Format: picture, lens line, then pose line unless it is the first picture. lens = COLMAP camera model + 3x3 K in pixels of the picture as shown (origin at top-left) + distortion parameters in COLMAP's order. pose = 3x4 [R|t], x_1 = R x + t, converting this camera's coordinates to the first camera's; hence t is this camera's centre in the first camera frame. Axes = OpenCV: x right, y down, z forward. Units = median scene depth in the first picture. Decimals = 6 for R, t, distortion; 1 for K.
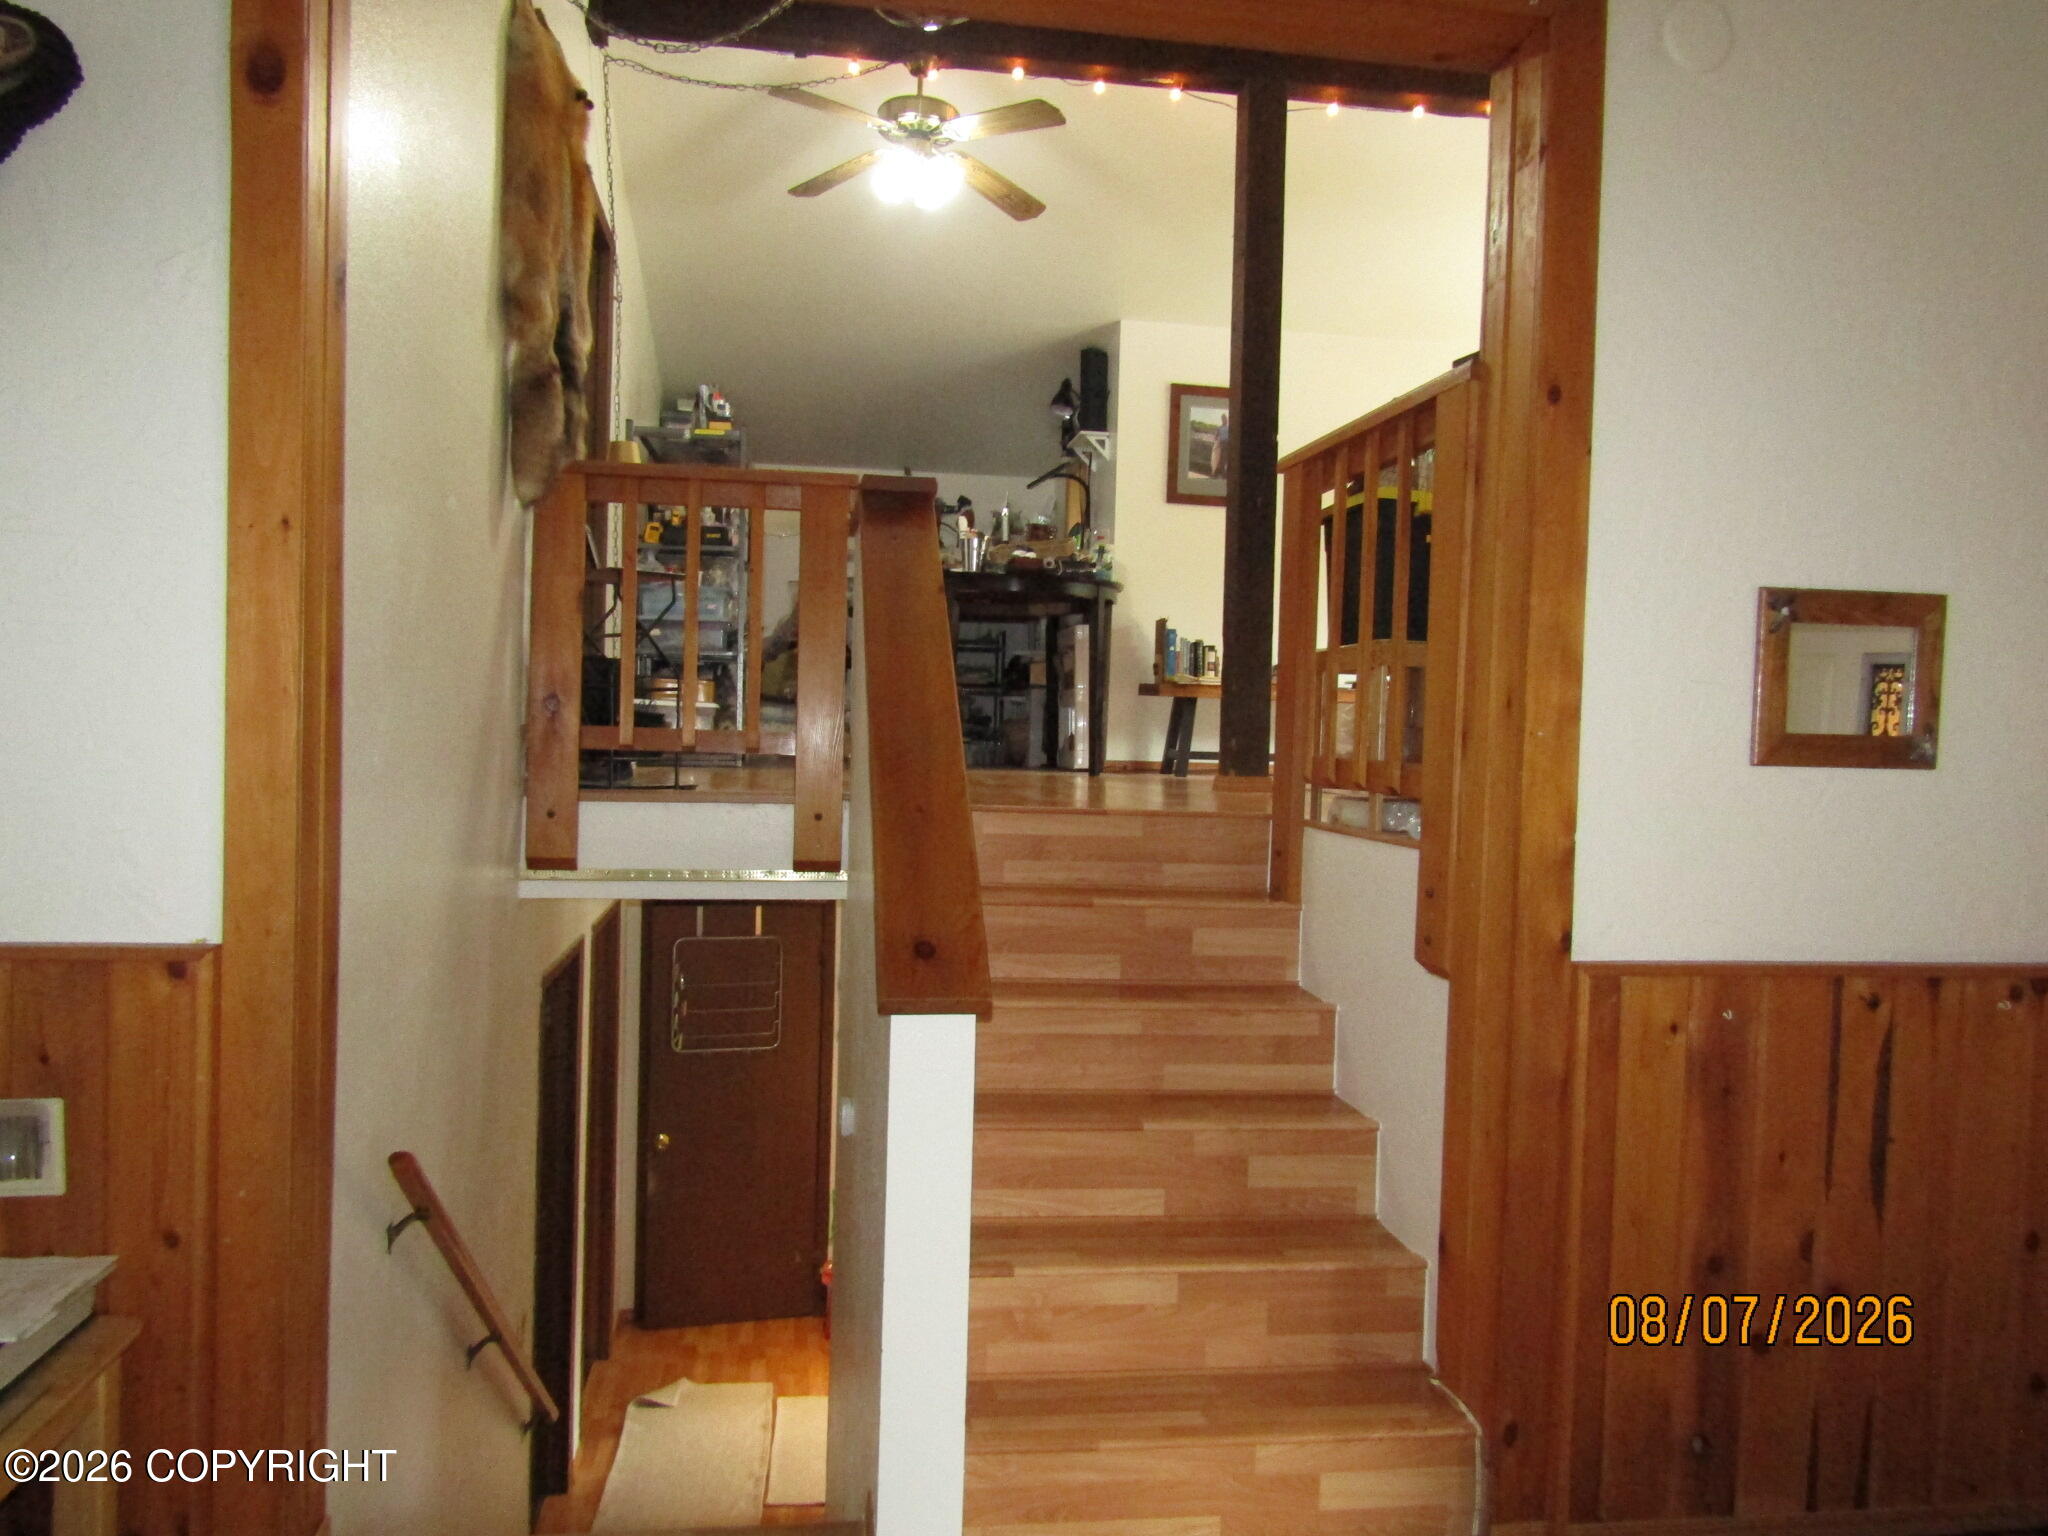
lens RADIAL K [[1473.1, 0, 1025.1], [0, 1473.1, 764.1], [0, 0, 1]] dist [-0.005396, 0.001748]
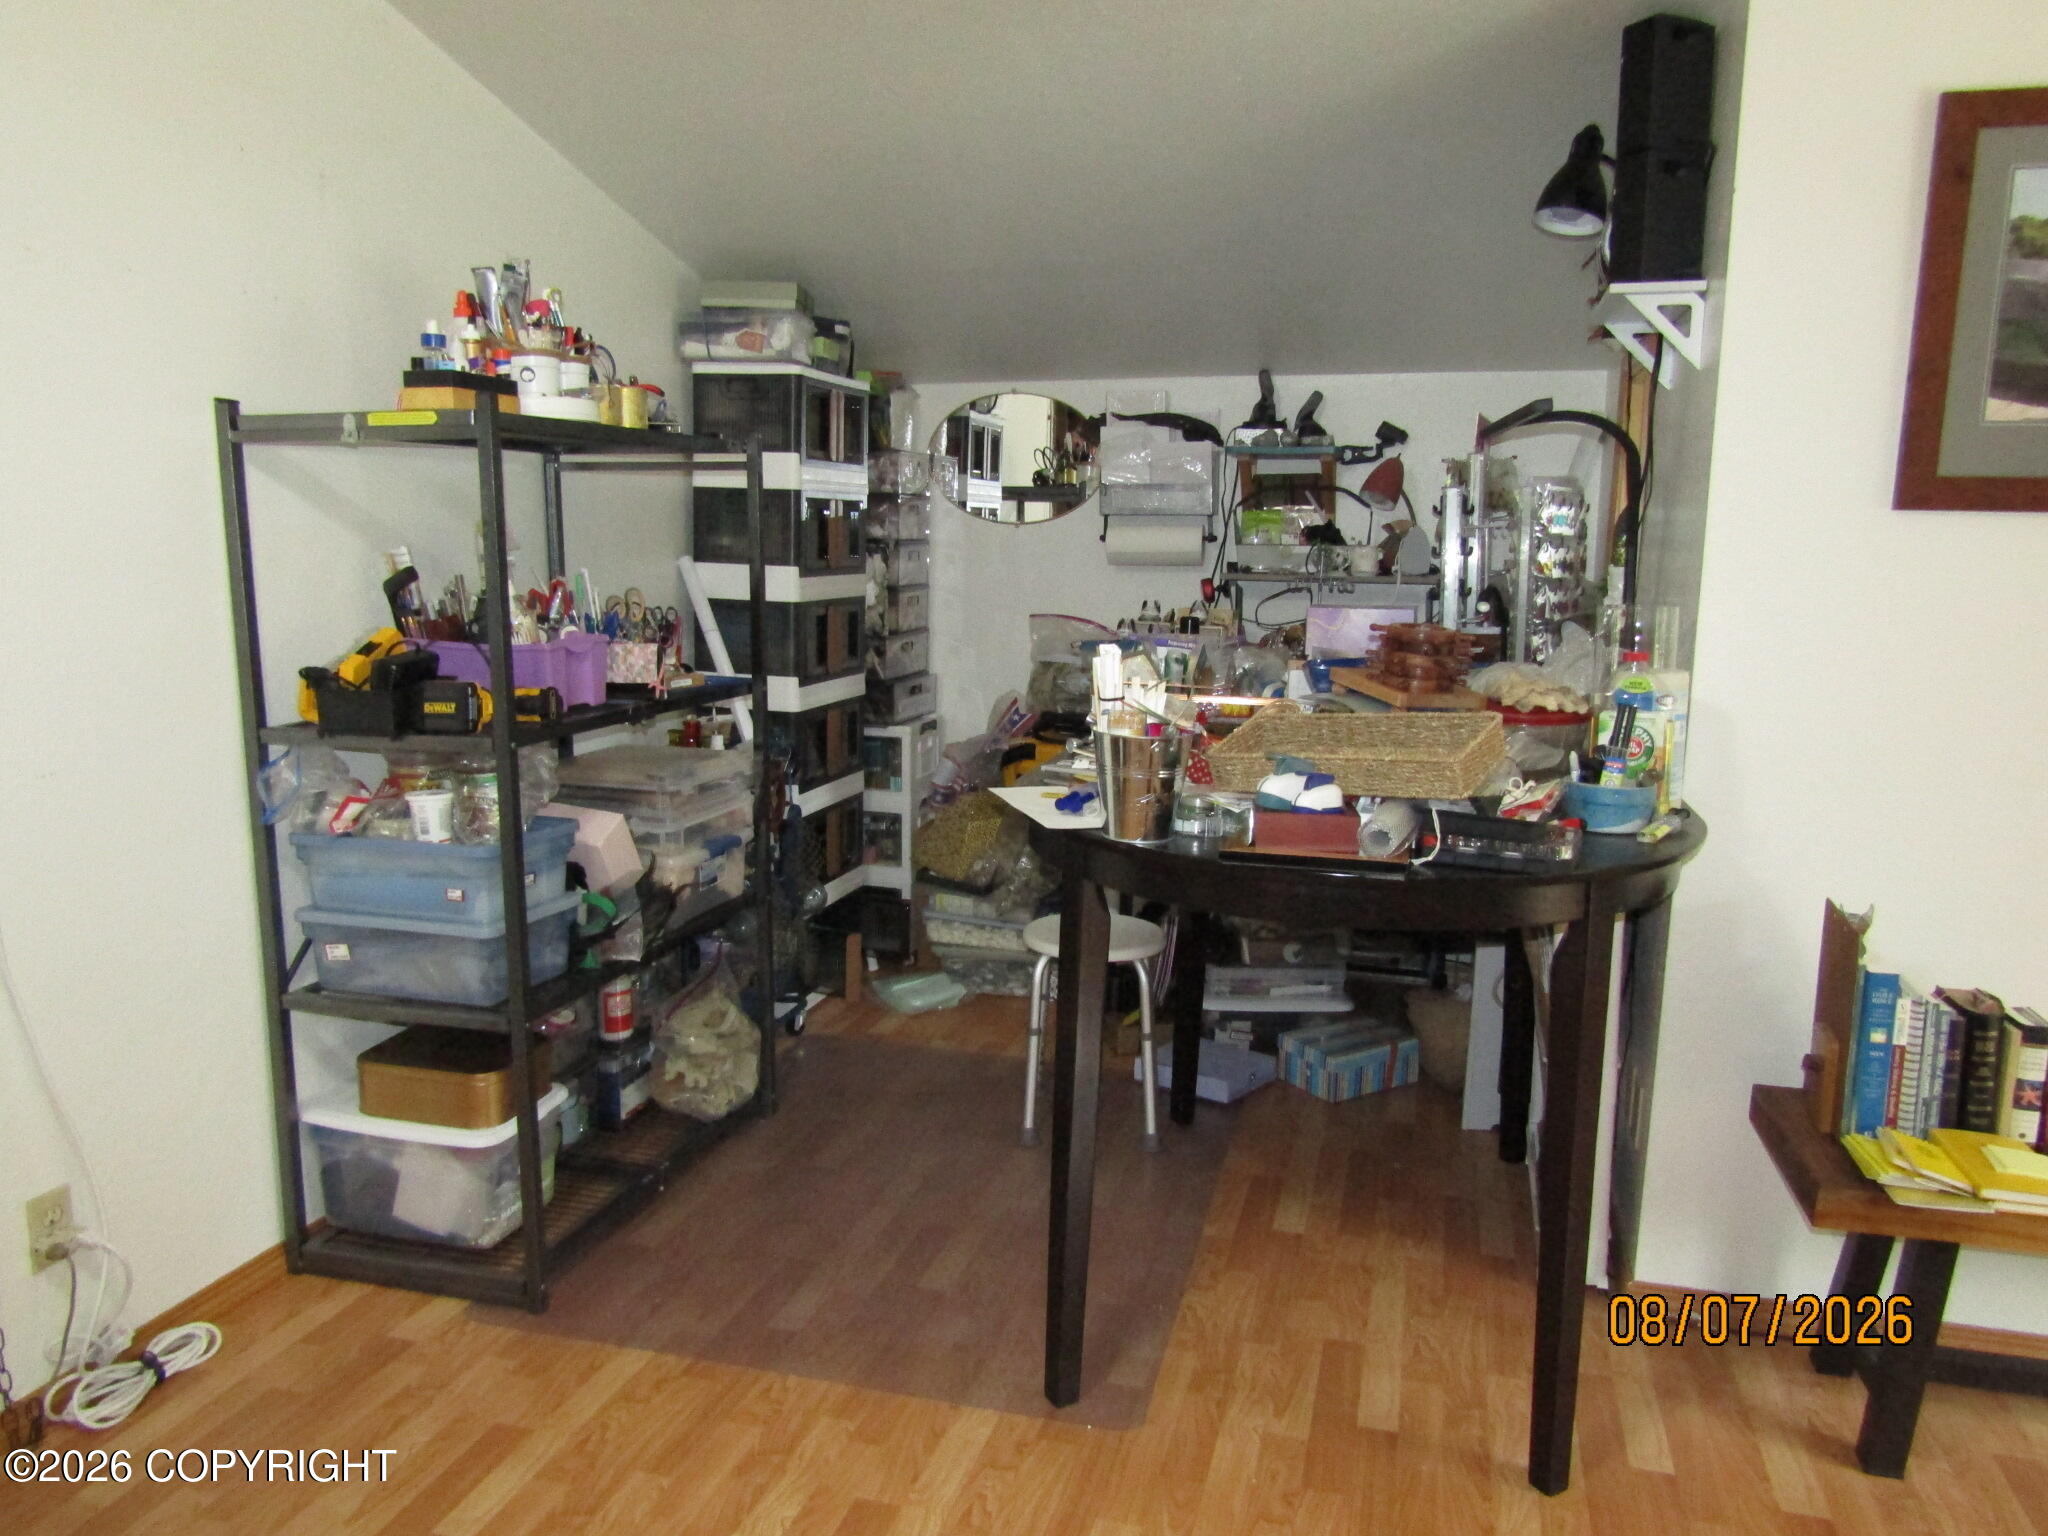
lens RADIAL K [[1473.1, 0, 1026.6], [0, 1473.1, 781.6], [0, 0, 1]] dist [-0.005396, 0.001748]
pose [[0.910892, 0.052081, -0.409345, 0.059643], [0.002709, 0.991227, 0.132142, -0.161134], [0.412636, -0.121475, 0.902760, 0.640763]]
